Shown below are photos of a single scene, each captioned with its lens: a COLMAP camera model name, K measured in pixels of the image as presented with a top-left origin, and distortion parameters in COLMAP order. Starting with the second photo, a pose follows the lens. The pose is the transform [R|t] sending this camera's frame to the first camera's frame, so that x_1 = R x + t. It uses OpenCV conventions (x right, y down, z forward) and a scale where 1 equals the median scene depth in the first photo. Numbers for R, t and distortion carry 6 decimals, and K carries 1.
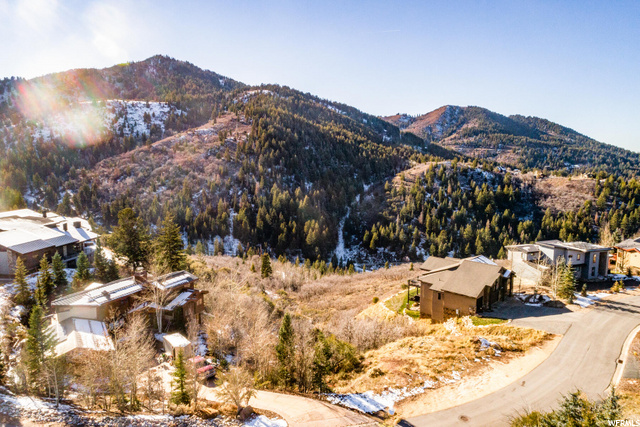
lens RADIAL K [[426.2, 0, 320.0], [0, 426.2, 213.5], [0, 0, 1]] dist [-0.004675, 0.003529]
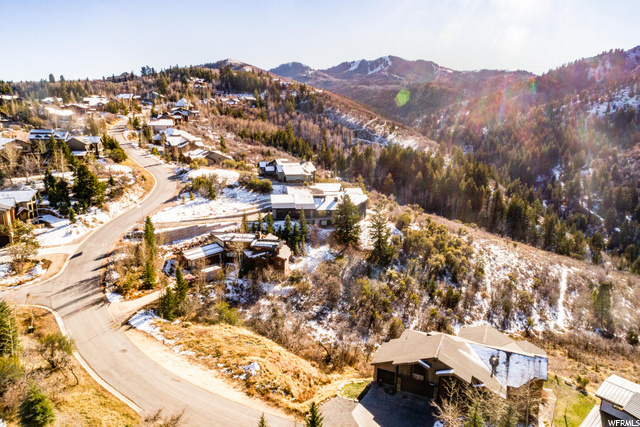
lens RADIAL K [[426.2, 0, 320.0], [0, 426.2, 213.5], [0, 0, 1]] dist [-0.004675, 0.003529]
pose [[0.342285, 0.211467, -0.915490, 0.110962], [-0.150642, 0.974091, 0.168681, -0.023379], [0.927442, 0.080174, 0.365273, 0.059083]]
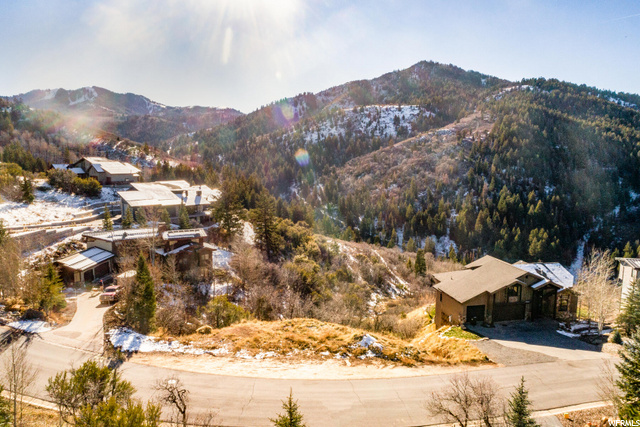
lens RADIAL K [[426.2, 0, 320.0], [0, 426.2, 213.5], [0, 0, 1]] dist [-0.004675, 0.003529]
pose [[0.828734, 0.079230, -0.554005, 0.060295], [-0.083413, 0.996358, 0.017715, 0.004912], [0.553391, 0.031530, 0.832325, 0.023344]]
